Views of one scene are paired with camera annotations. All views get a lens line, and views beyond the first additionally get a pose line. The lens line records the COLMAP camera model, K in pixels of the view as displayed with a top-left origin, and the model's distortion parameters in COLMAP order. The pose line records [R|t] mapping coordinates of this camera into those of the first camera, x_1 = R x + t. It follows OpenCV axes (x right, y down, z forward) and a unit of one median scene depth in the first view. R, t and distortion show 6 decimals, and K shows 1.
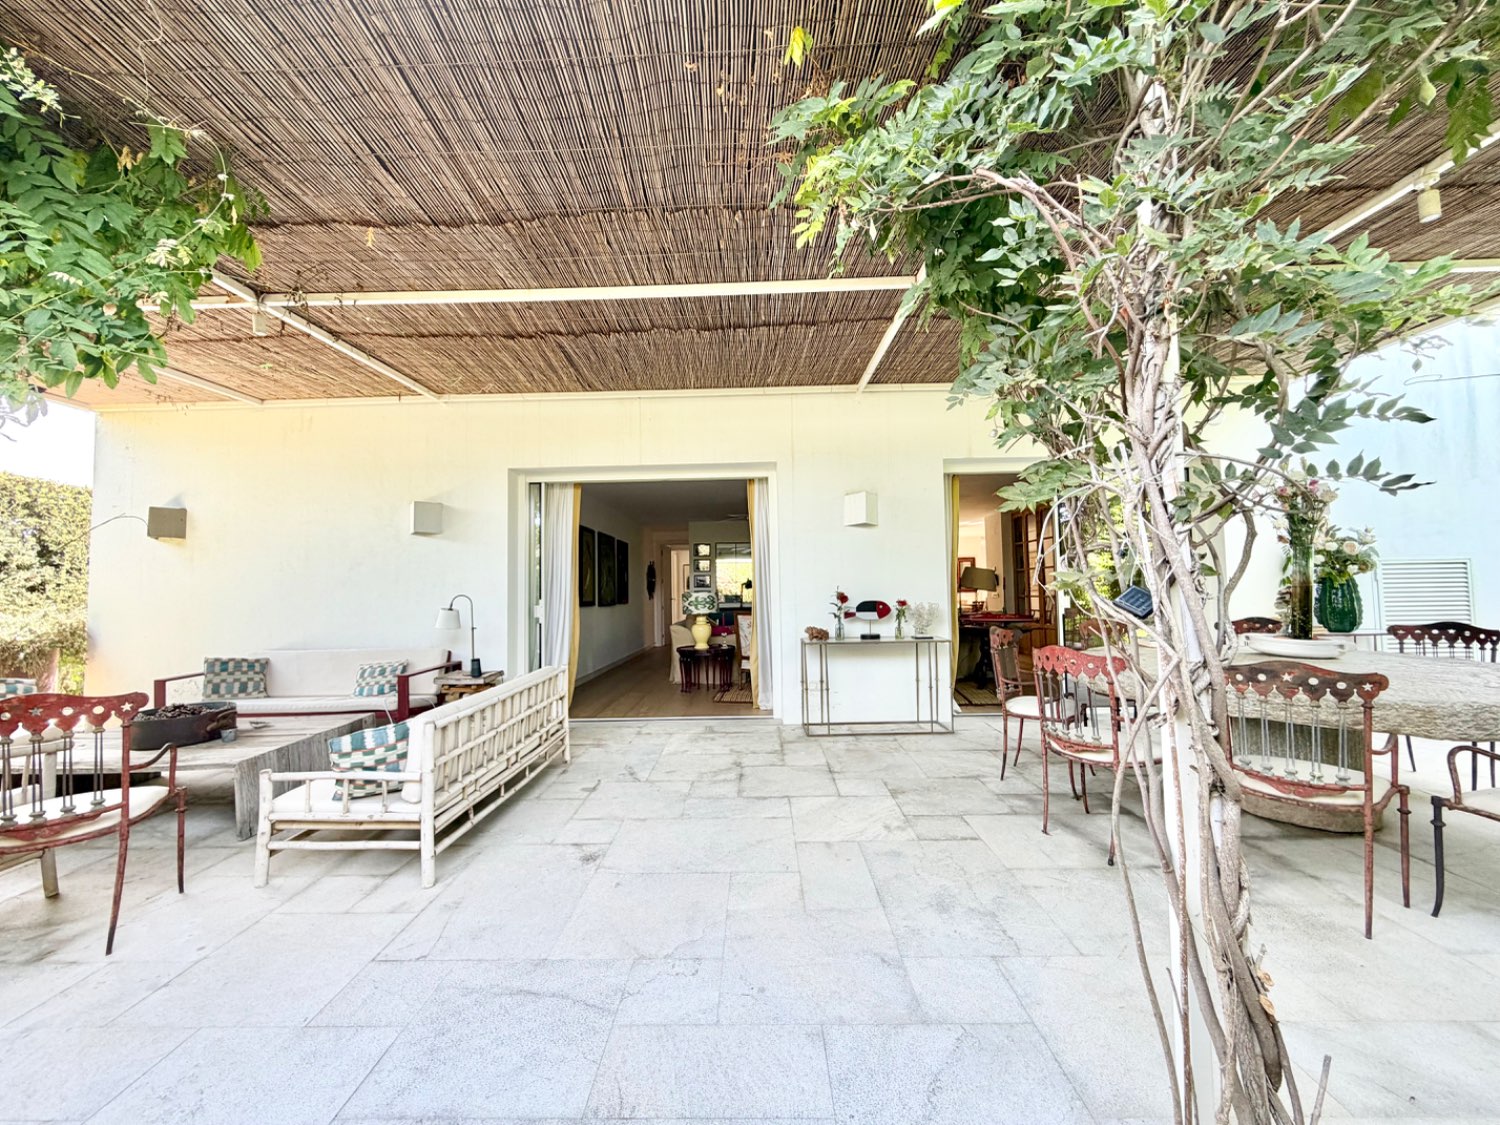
lens RADIAL K [[598.0, 0, 743.1], [0, 598.0, 565.1], [0, 0, 1]] dist [0.001036, -0.000631]
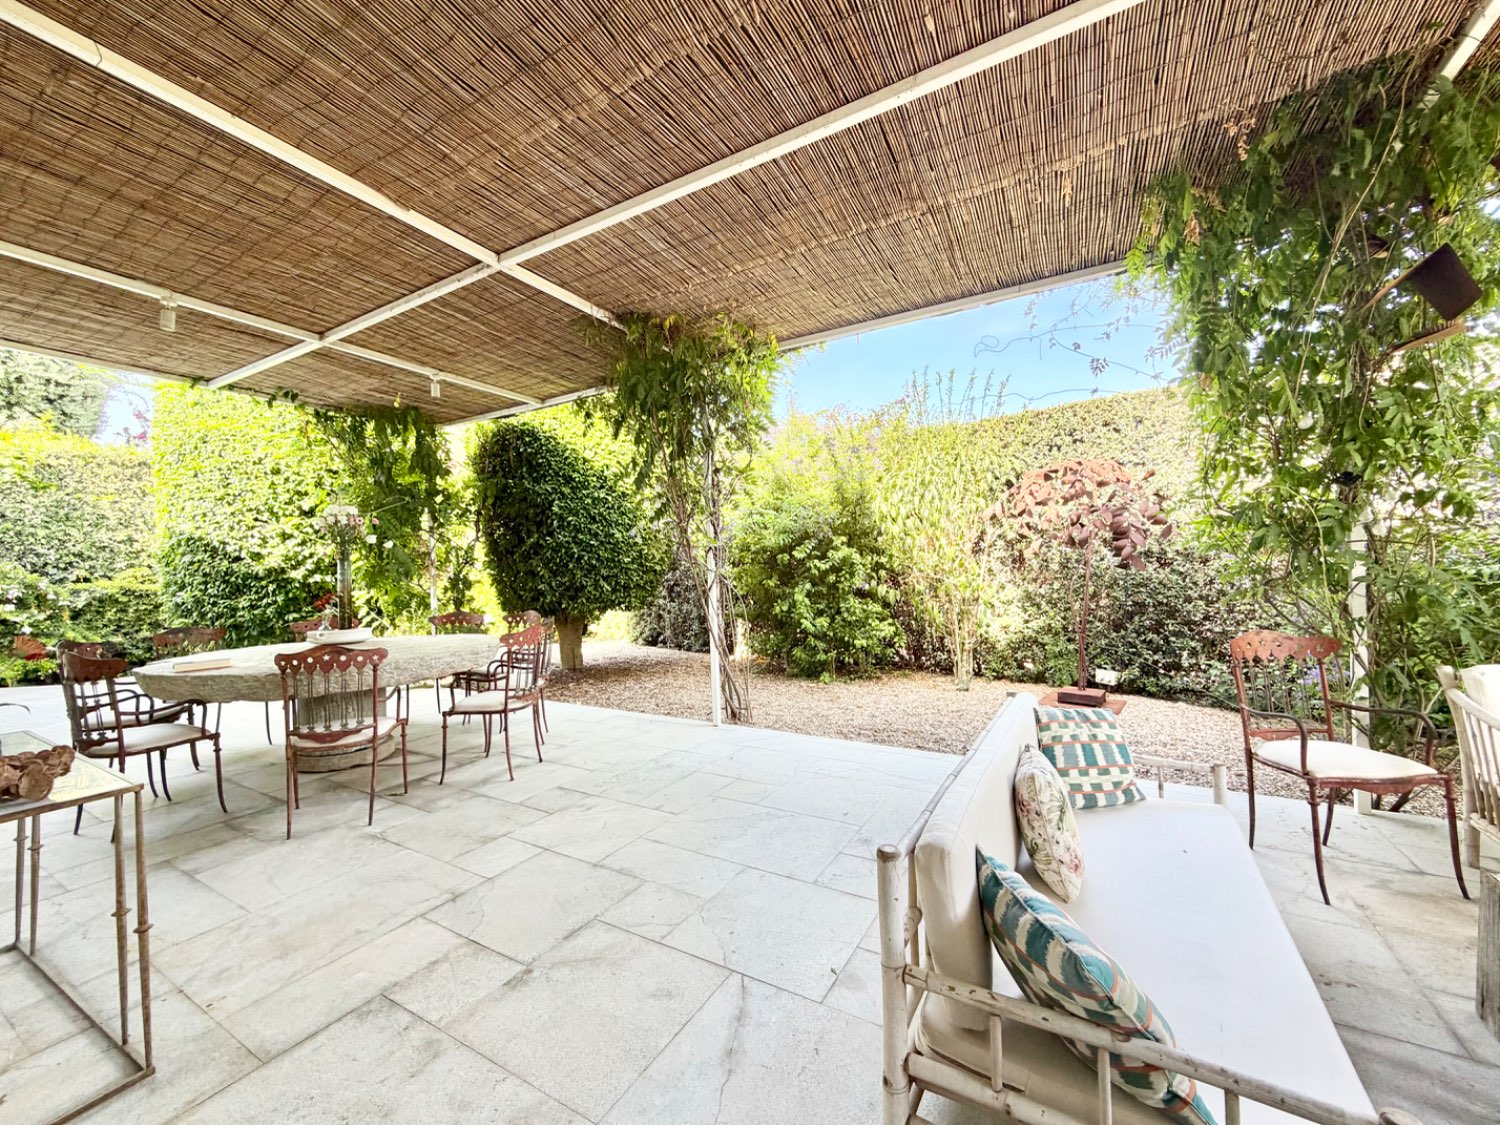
lens RADIAL K [[598.0, 0, 738.7], [0, 598.0, 558.9], [0, 0, 1]] dist [0.001036, -0.000631]
pose [[-0.866379, 0.046776, 0.497192, -0.414446], [0.025433, 0.998445, -0.049615, 0.041885], [-0.498740, -0.030340, -0.866221, 1.386069]]
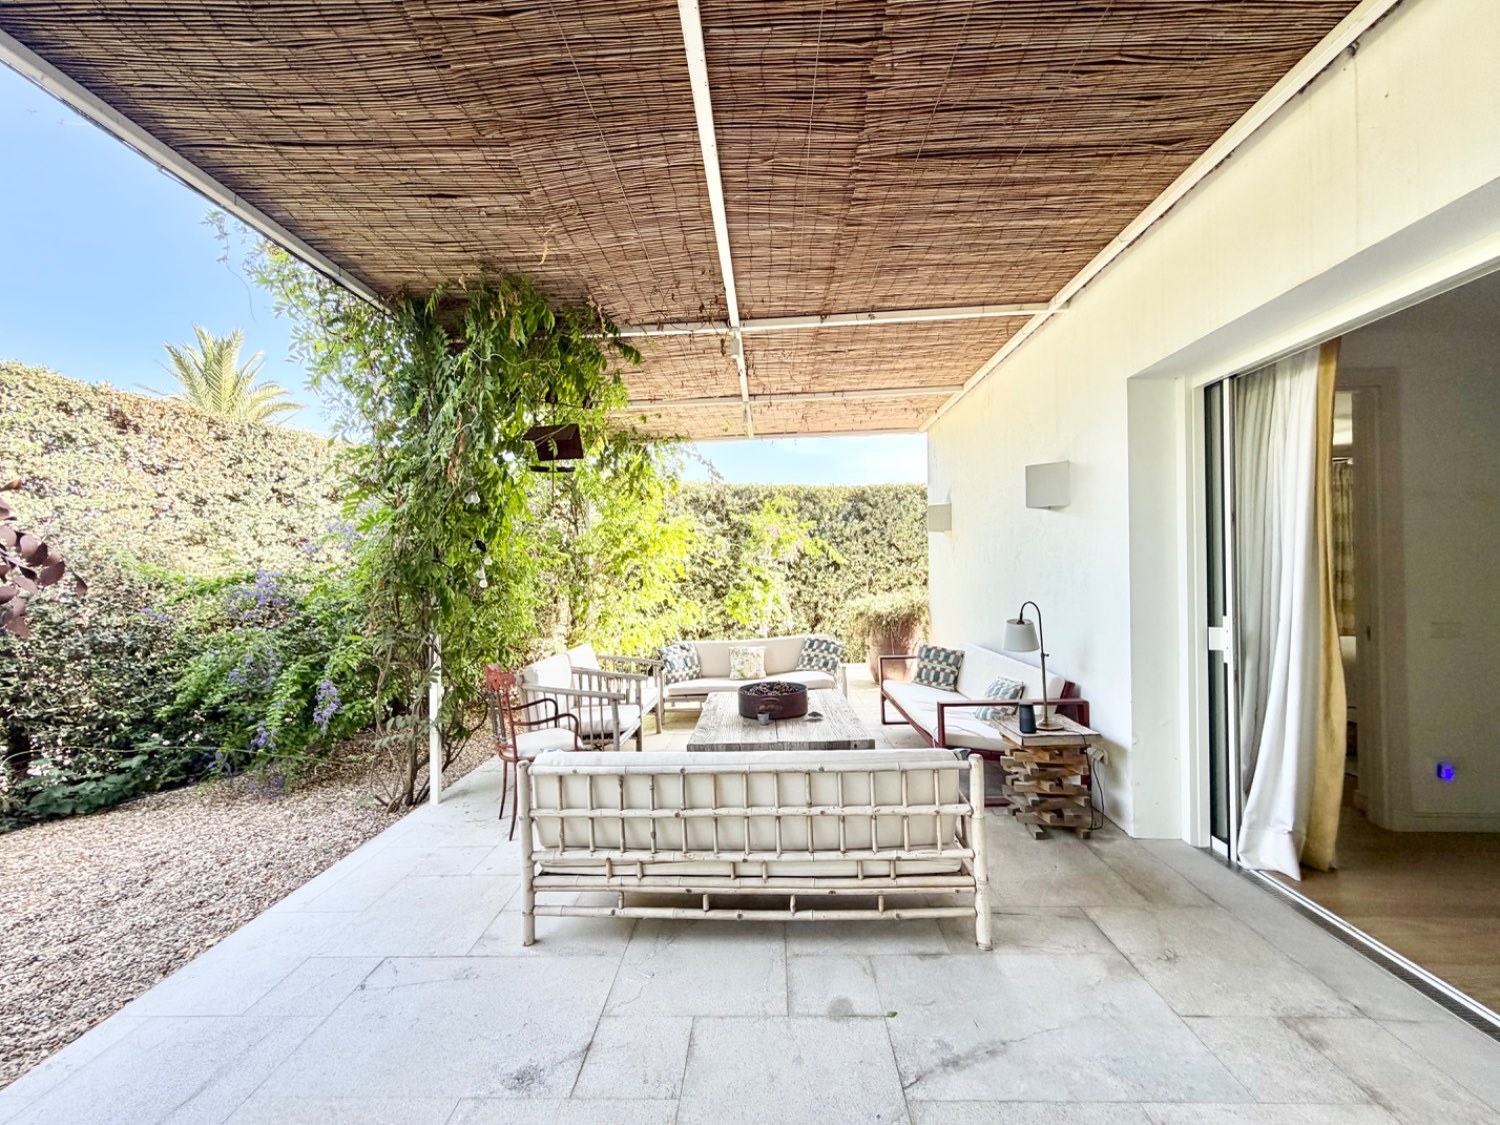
lens RADIAL K [[598.0, 0, 752.3], [0, 598.0, 566.7], [0, 0, 1]] dist [0.001036, -0.000631]
pose [[-0.012423, 0.013927, -0.999826, 0.238255], [0.055319, 0.998381, 0.013220, -0.017868], [0.998391, -0.055145, -0.013173, 0.883861]]
